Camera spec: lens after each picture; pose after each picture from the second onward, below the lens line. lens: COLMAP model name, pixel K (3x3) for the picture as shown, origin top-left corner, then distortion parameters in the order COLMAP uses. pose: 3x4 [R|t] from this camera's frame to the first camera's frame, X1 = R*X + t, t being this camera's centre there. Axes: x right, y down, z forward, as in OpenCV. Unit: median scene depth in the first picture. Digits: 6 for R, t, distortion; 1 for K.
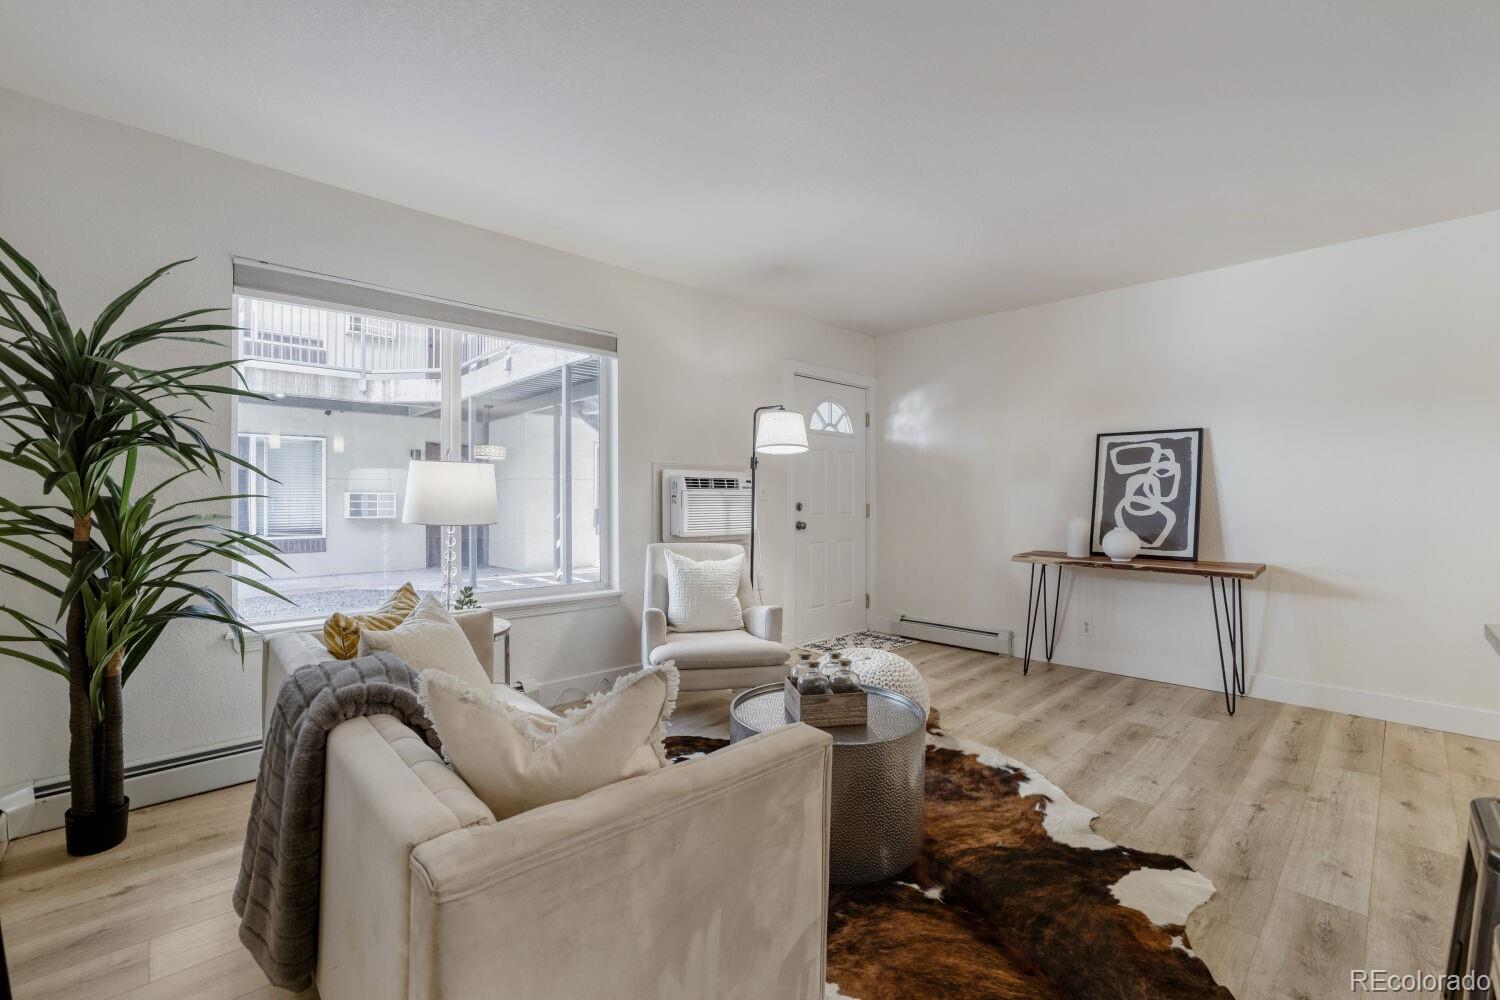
lens RADIAL K [[649.9, 0, 745.1], [0, 649.9, 503.2], [0, 0, 1]] dist [-0.042396, 0.015361]
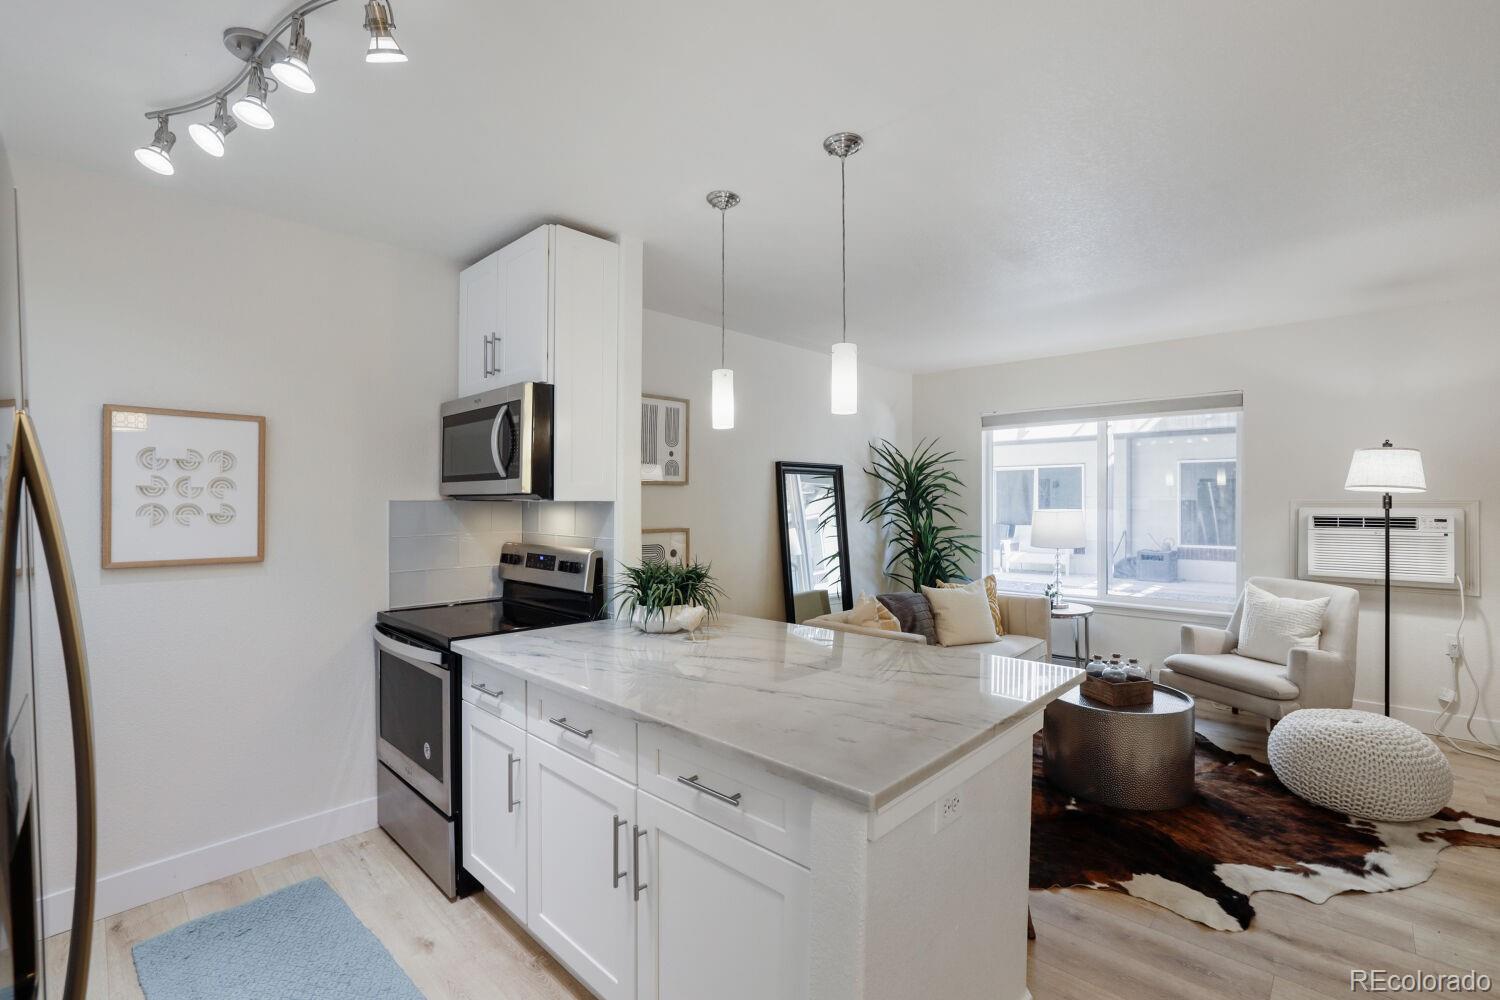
lens RADIAL K [[657.5, 0, 742.6], [0, 657.5, 500.8], [0, 0, 1]] dist [-0.046228, 0.016339]
pose [[0.034326, -0.002280, -0.999408, 0.879985], [-0.003997, 0.999989, -0.002419, -0.058174], [0.999403, 0.004077, 0.034316, 0.072873]]
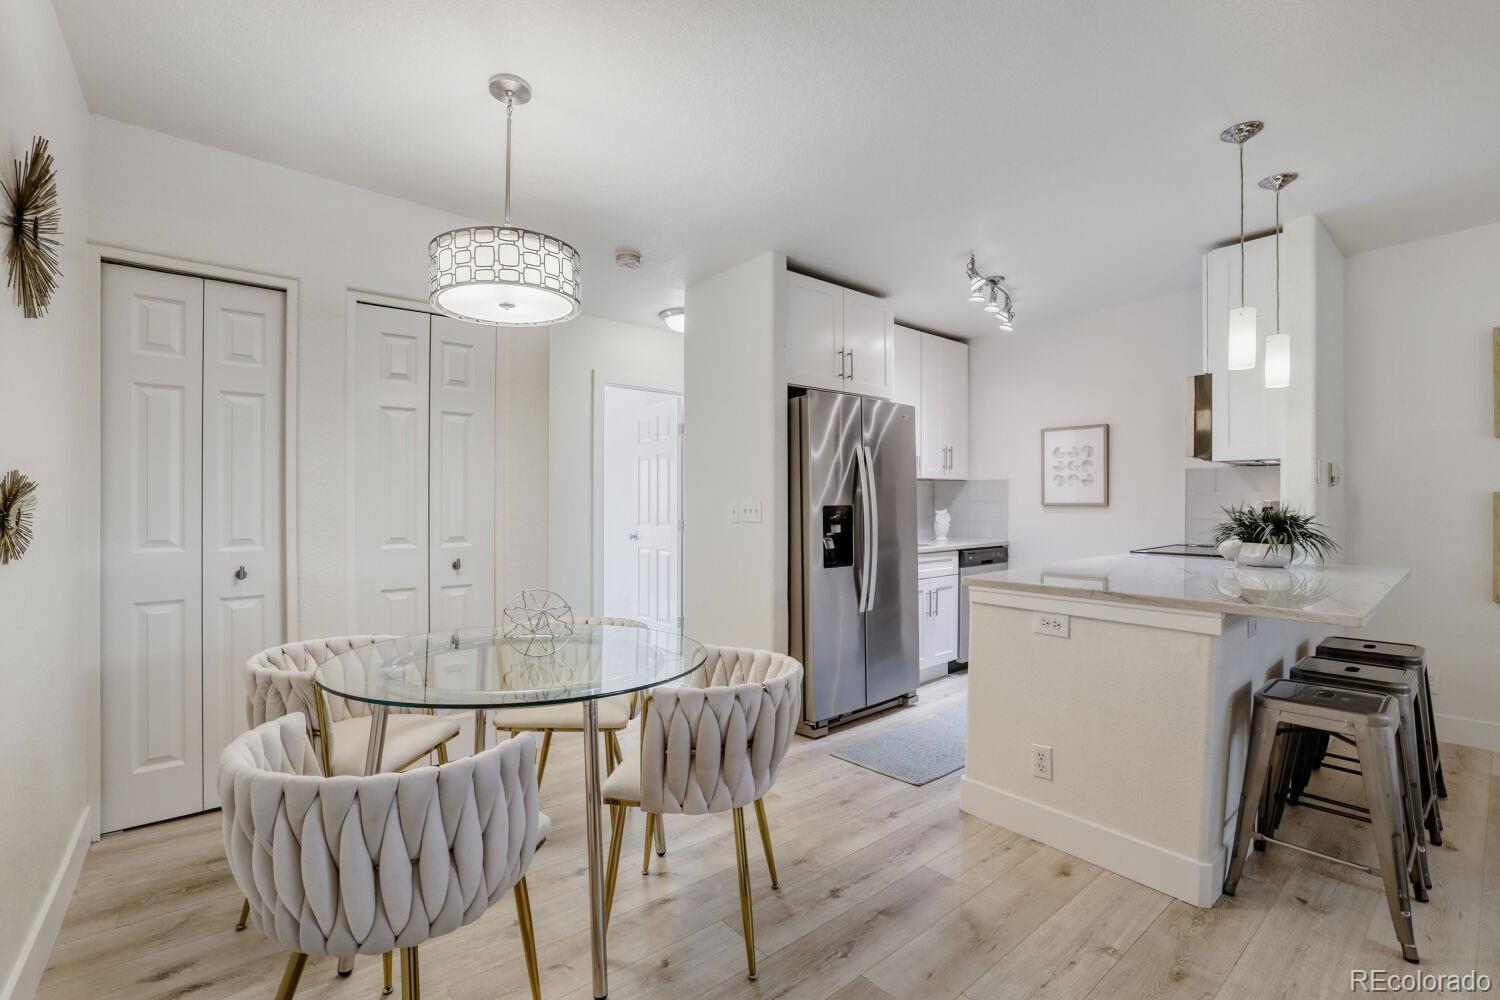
lens RADIAL K [[649.9, 0, 745.1], [0, 649.9, 503.2], [0, 0, 1]] dist [-0.042396, 0.015361]
pose [[-0.996842, 0.002353, 0.079381, 0.768286], [0.002876, 0.999975, 0.006473, -0.011951], [-0.079364, 0.006681, -0.996823, 0.789016]]
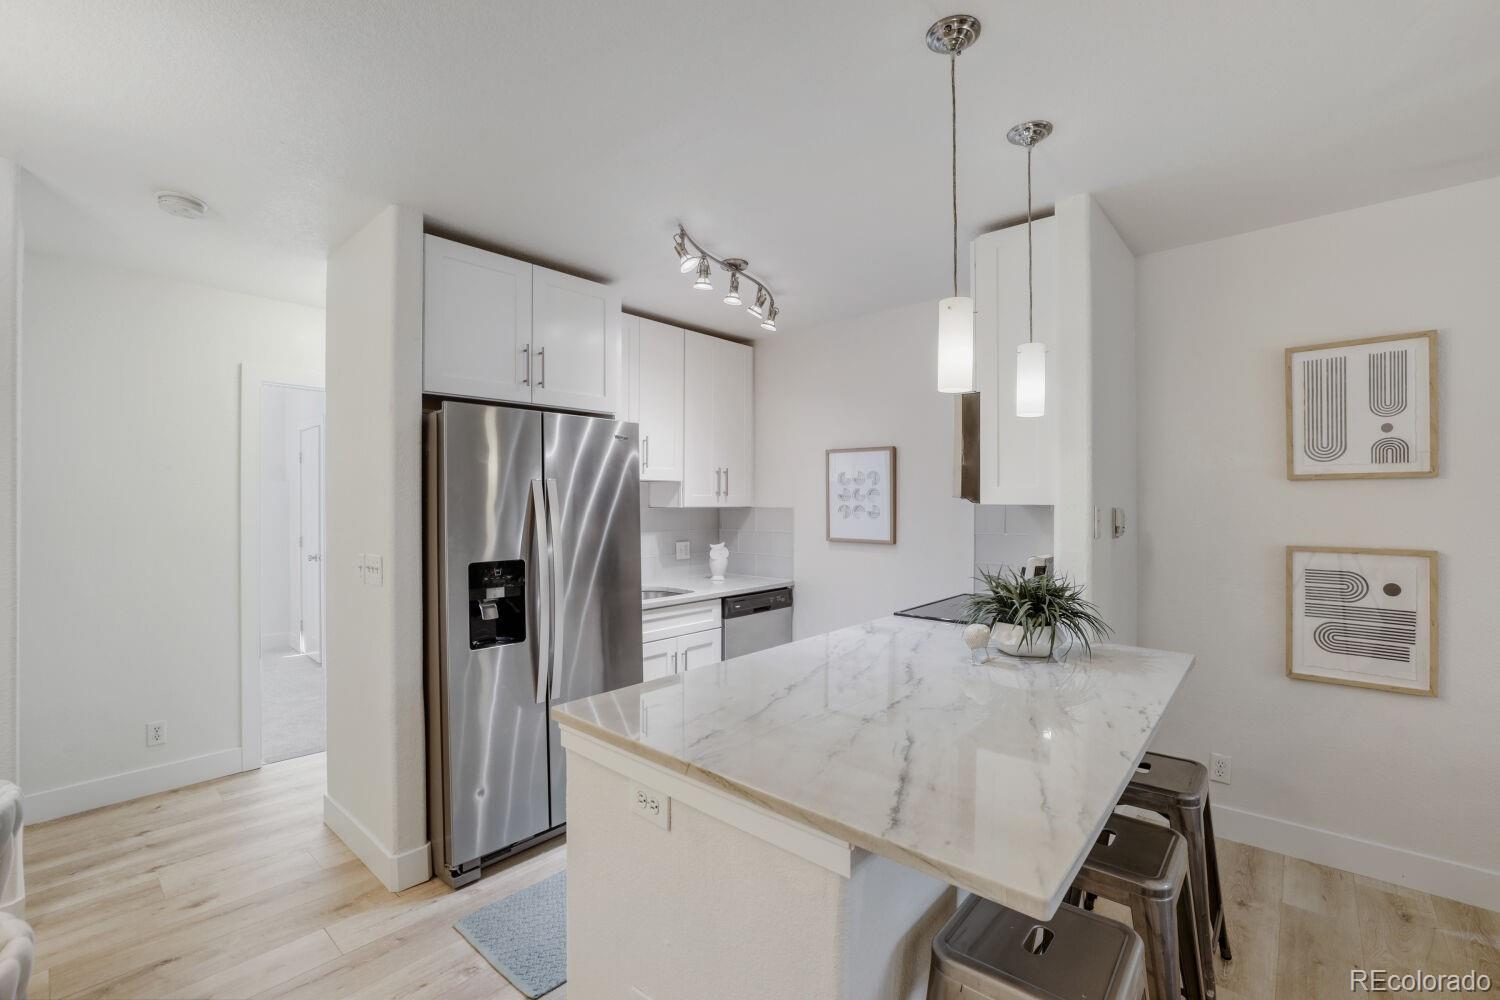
lens RADIAL K [[645.8, 0, 743.6], [0, 645.8, 498.1], [0, 0, 1]] dist [-0.042803, 0.014787]
pose [[-0.997414, -0.000336, -0.071866, 0.513662], [-0.000355, 1.000000, 0.000264, -0.065698], [0.071866, 0.000289, -0.997414, 0.546143]]
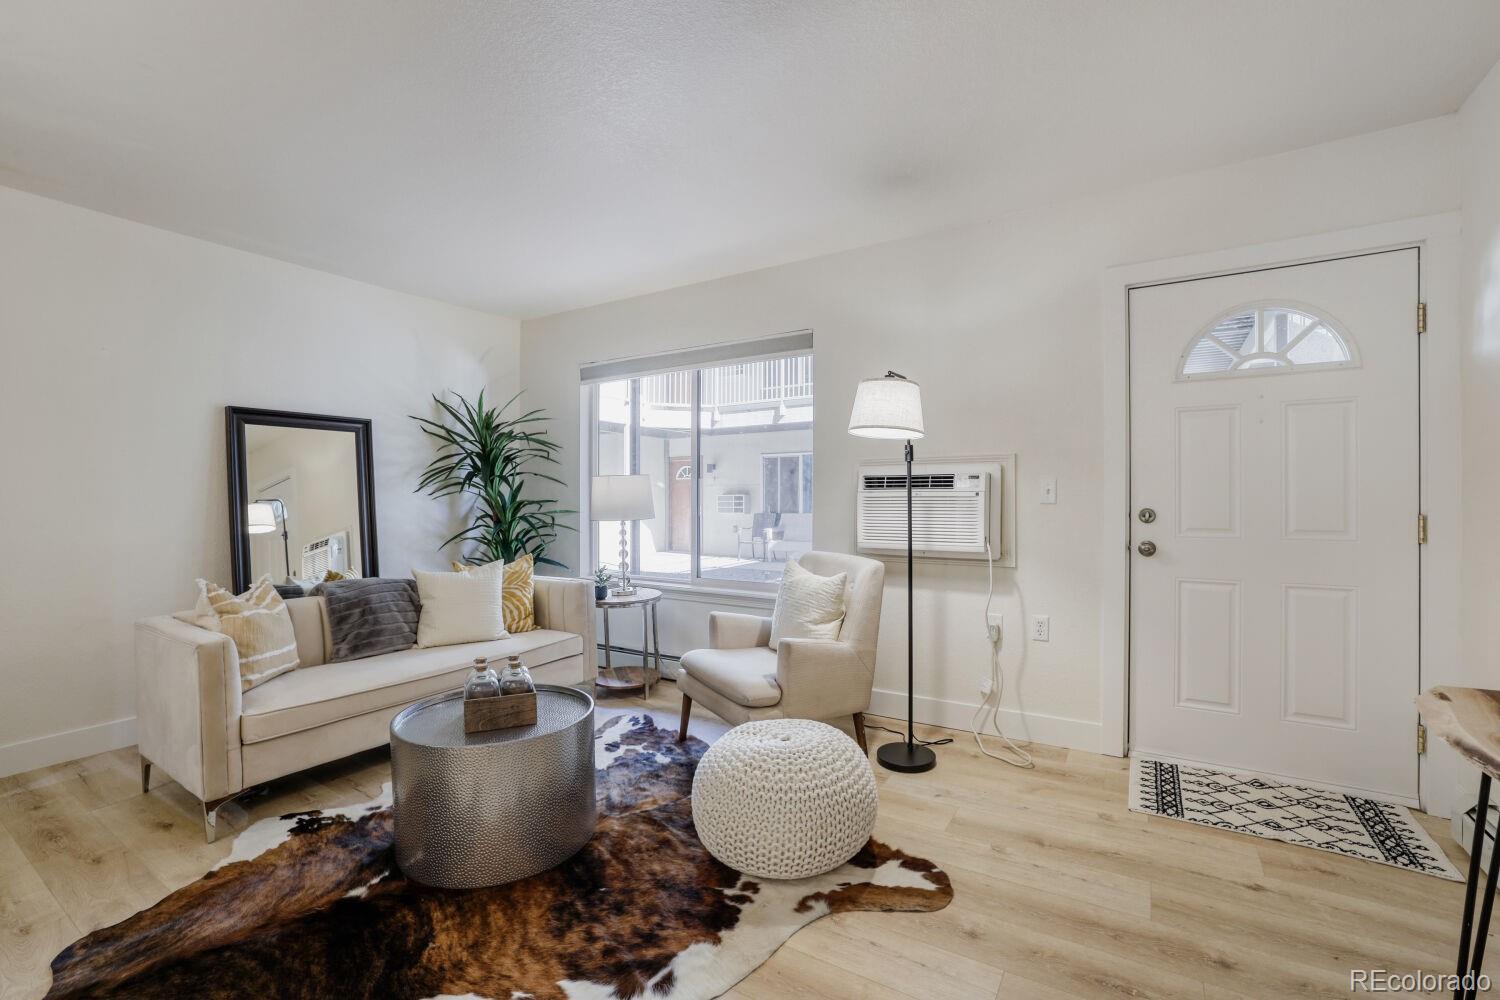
lens RADIAL K [[649.9, 0, 745.1], [0, 649.9, 503.2], [0, 0, 1]] dist [-0.042396, 0.015361]
pose [[0.235091, 0.004419, -0.971963, 0.686313], [-0.003641, 0.999987, 0.003666, -0.007497], [0.971967, 0.002677, 0.235104, 0.656155]]
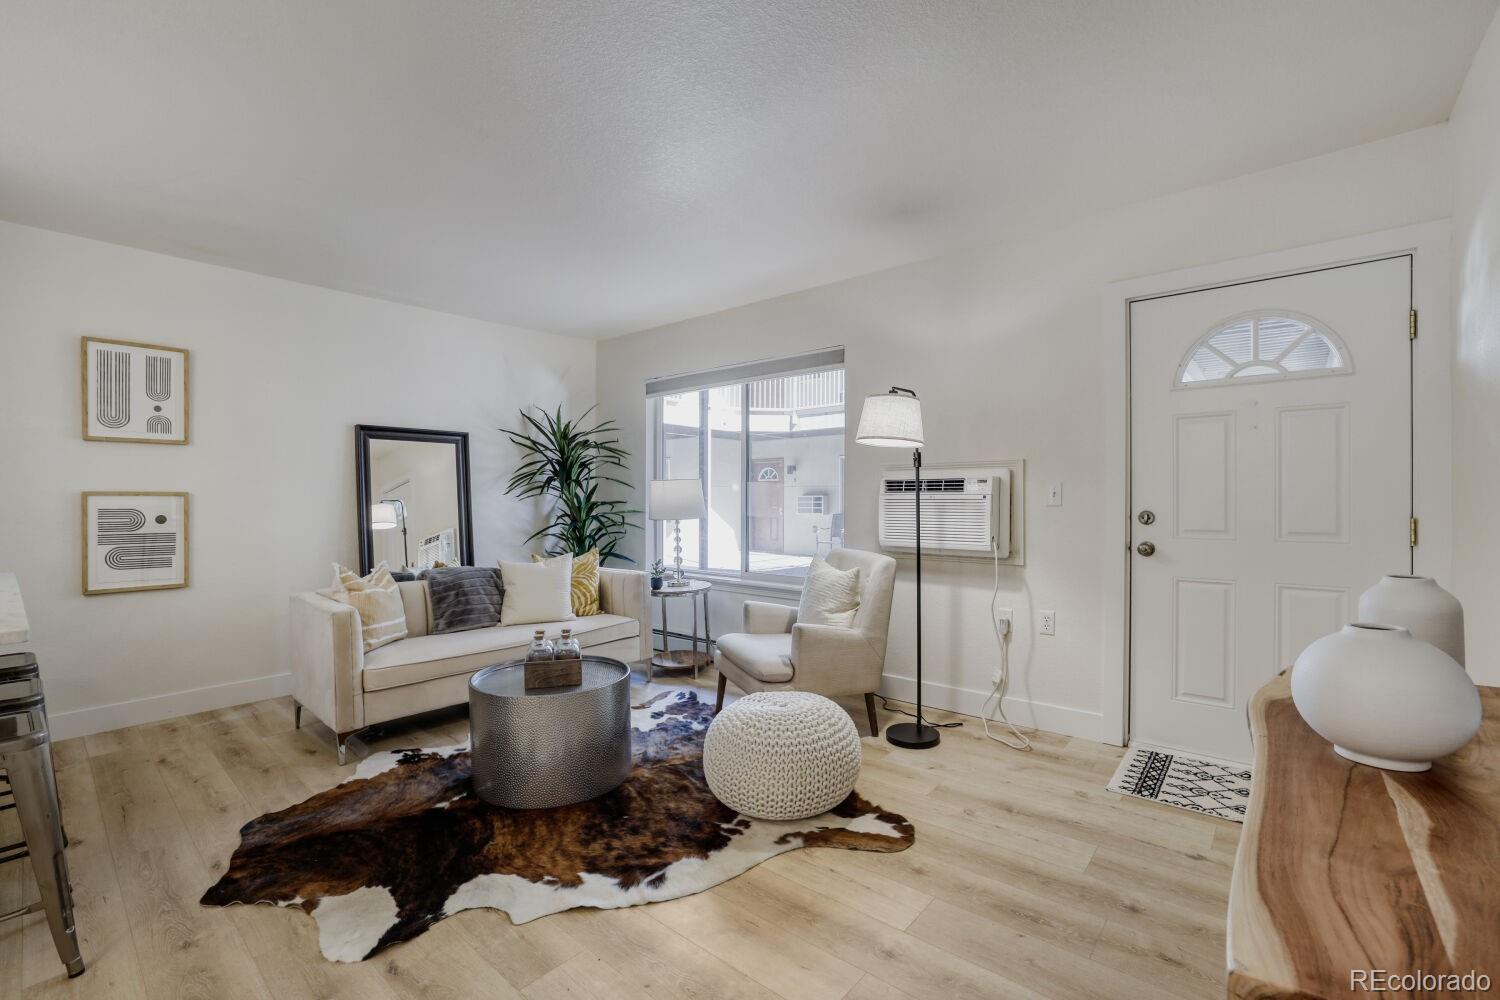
lens RADIAL K [[652.0, 0, 744.2], [0, 652.0, 503.7], [0, 0, 1]] dist [-0.043265, 0.014845]
pose [[0.089122, 0.004994, -0.996008, 0.803982], [-0.005113, 0.999977, 0.004557, -0.009871], [0.996008, 0.004687, 0.089145, 0.722837]]
